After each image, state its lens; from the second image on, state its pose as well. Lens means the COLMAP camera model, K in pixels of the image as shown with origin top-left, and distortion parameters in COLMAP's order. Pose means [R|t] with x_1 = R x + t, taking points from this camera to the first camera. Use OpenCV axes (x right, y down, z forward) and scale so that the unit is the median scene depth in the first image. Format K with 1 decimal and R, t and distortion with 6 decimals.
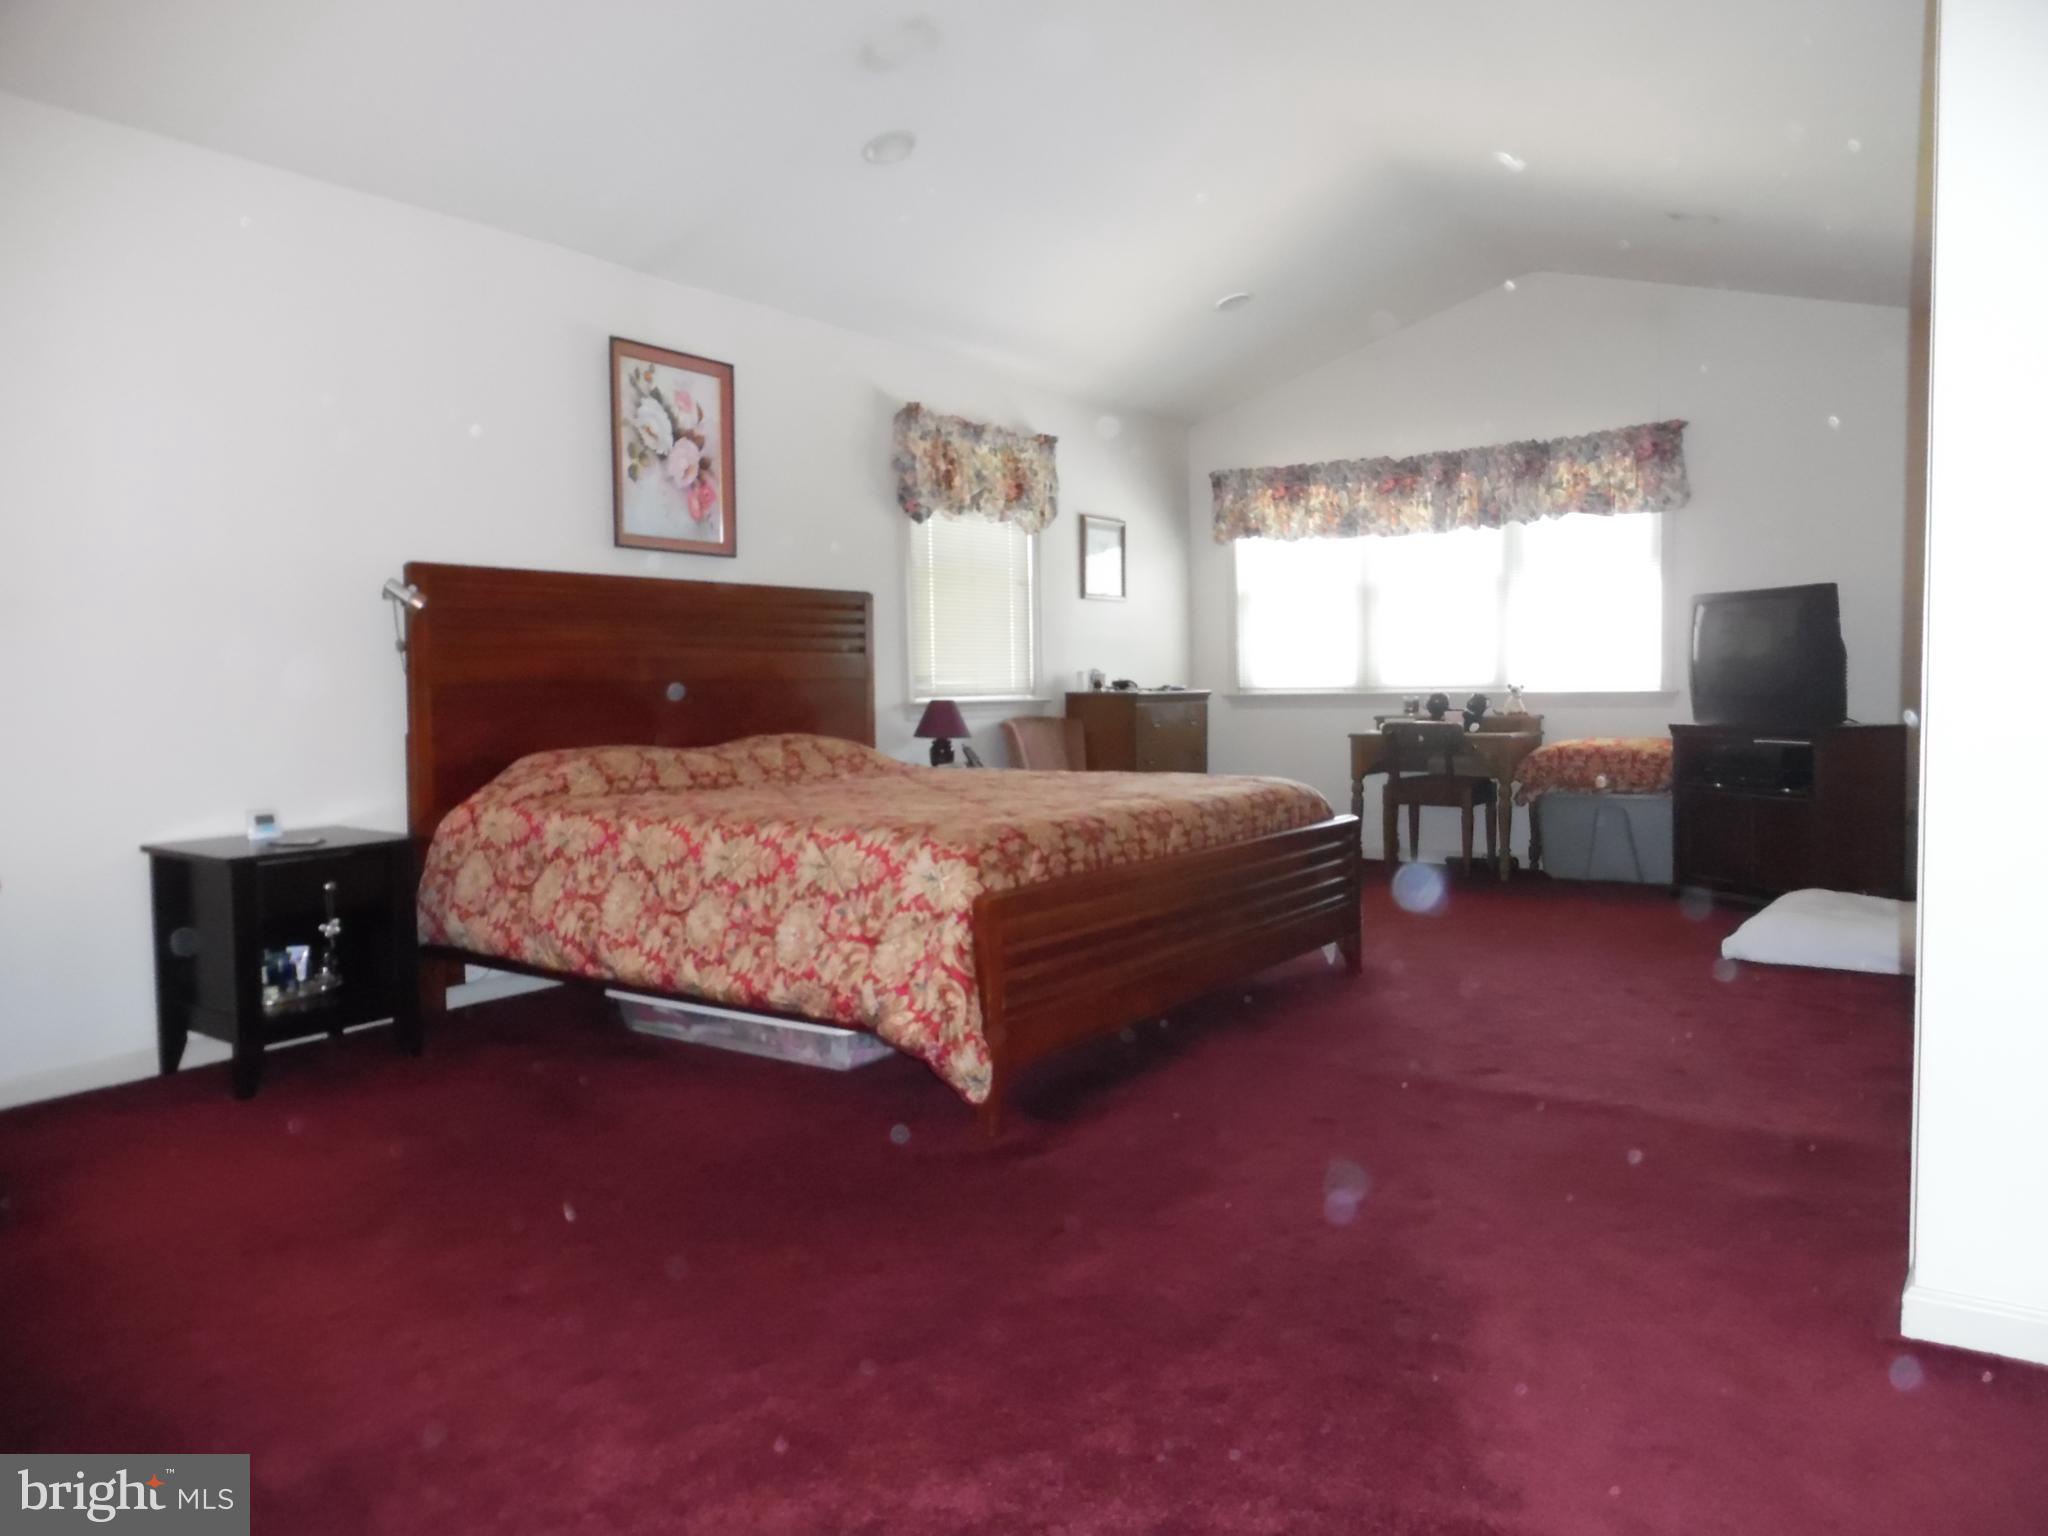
lens RADIAL K [[1435.0, 0, 1012.5], [0, 1435.0, 765.2], [0, 0, 1]] dist [-0.009410, 0.013413]
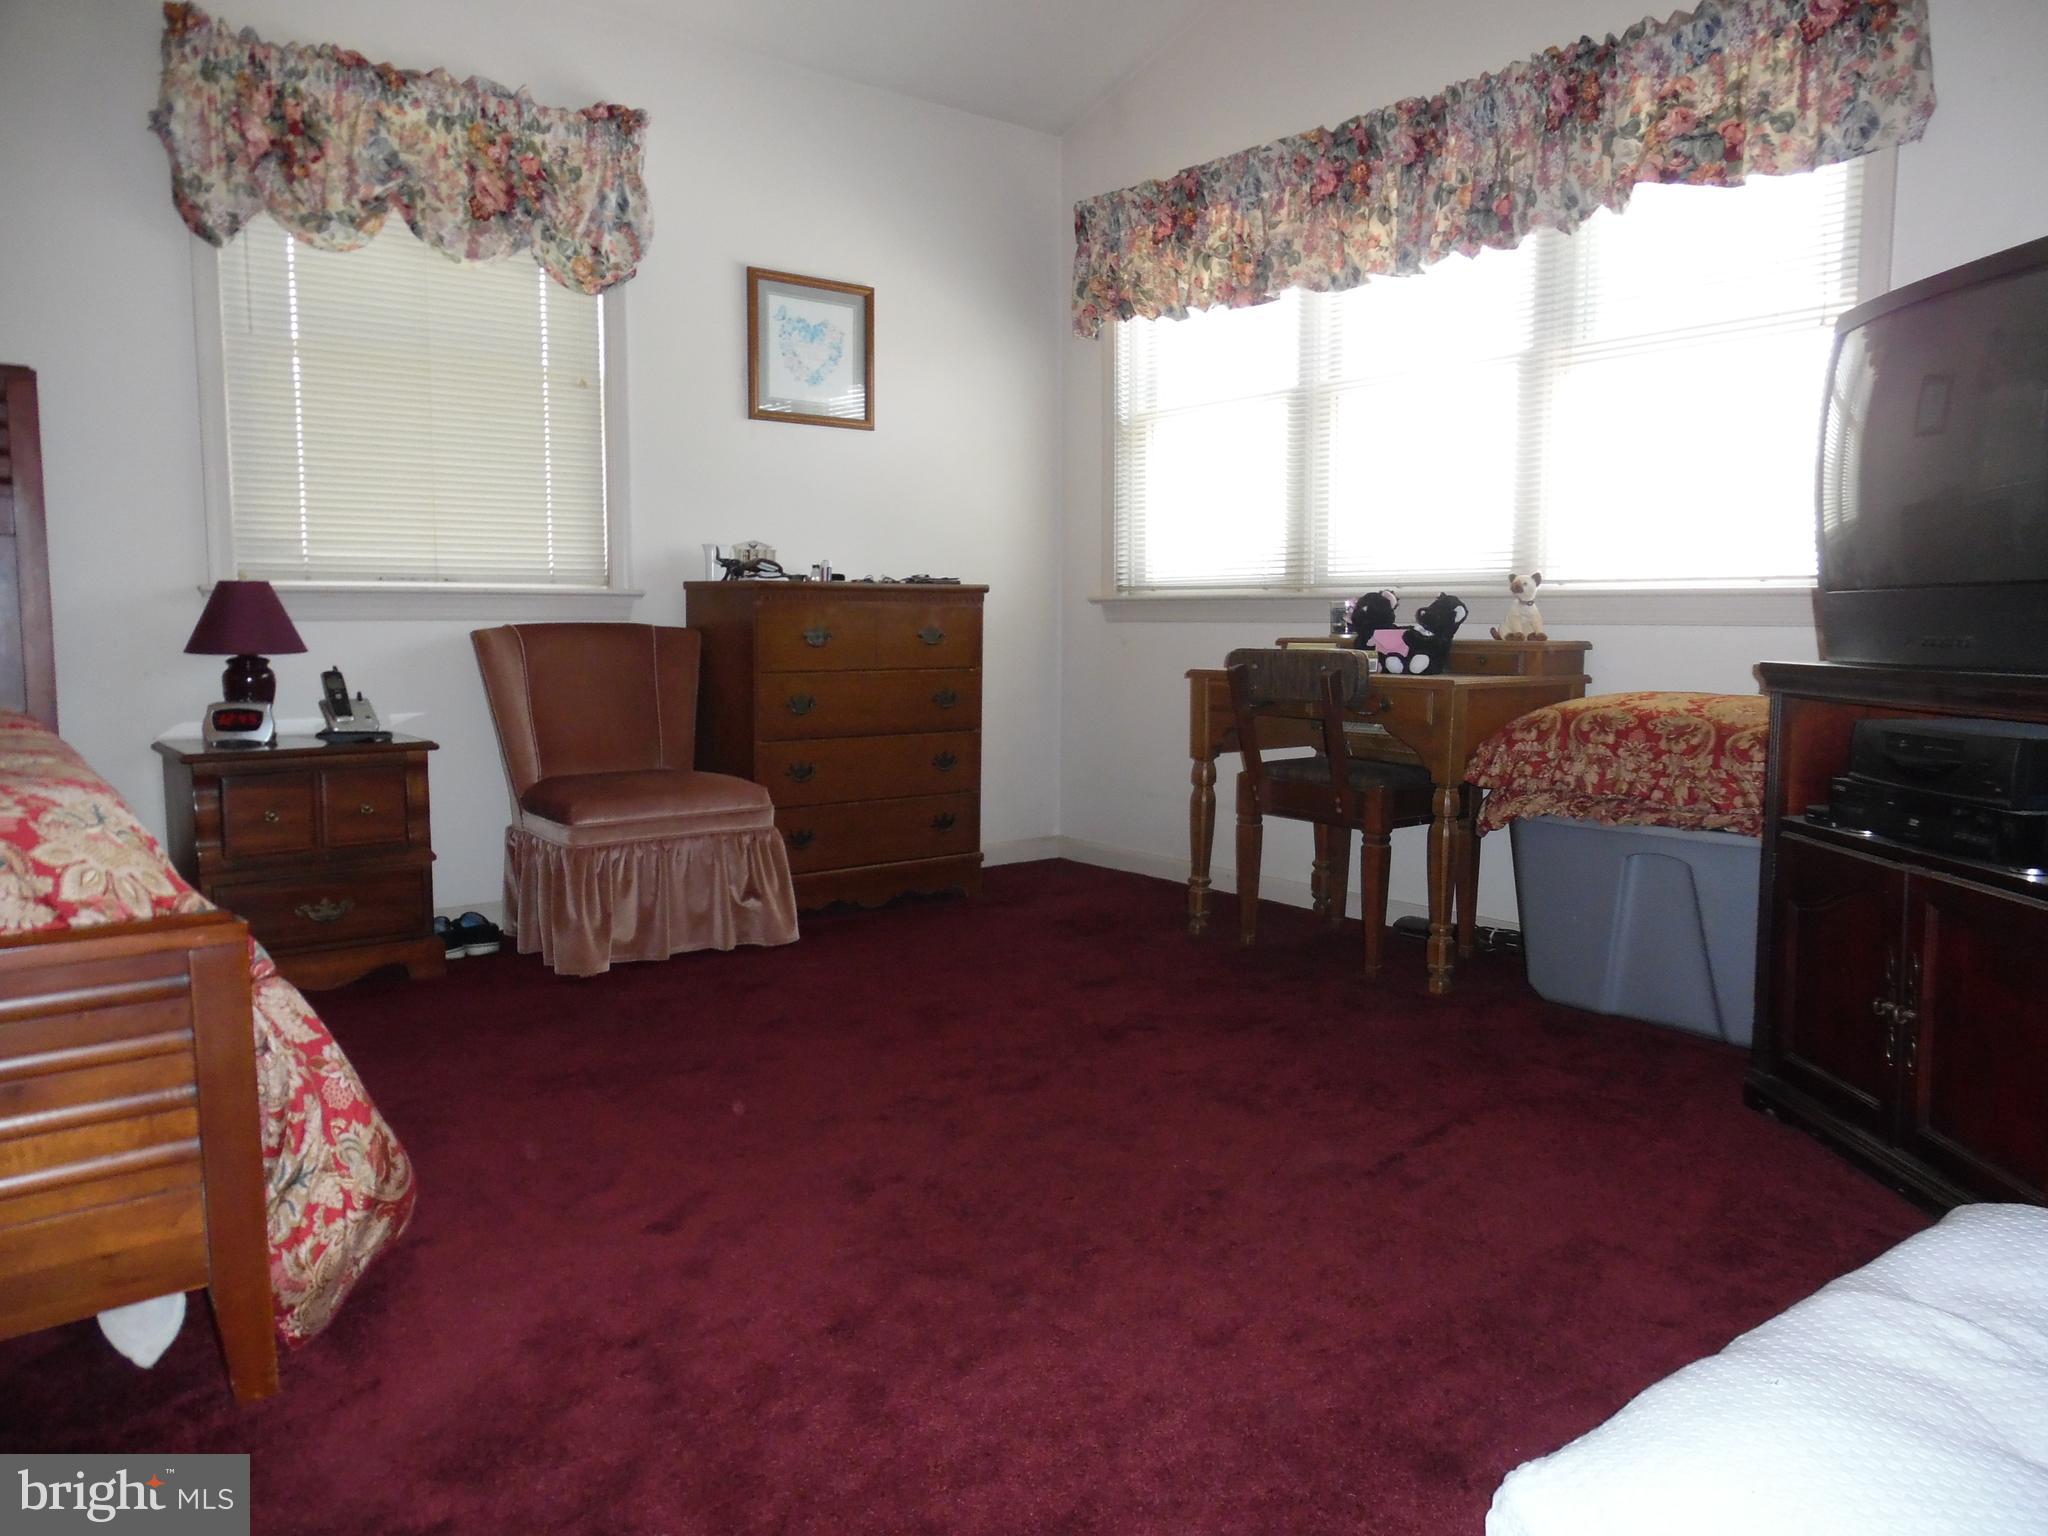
lens RADIAL K [[1435.0, 0, 1012.5], [0, 1435.0, 765.2], [0, 0, 1]] dist [-0.009410, 0.013413]
pose [[0.960927, 0.044496, -0.273201, 0.318296], [-0.030714, 0.998040, 0.054518, -0.014063], [0.275091, -0.043997, 0.960411, 0.491482]]
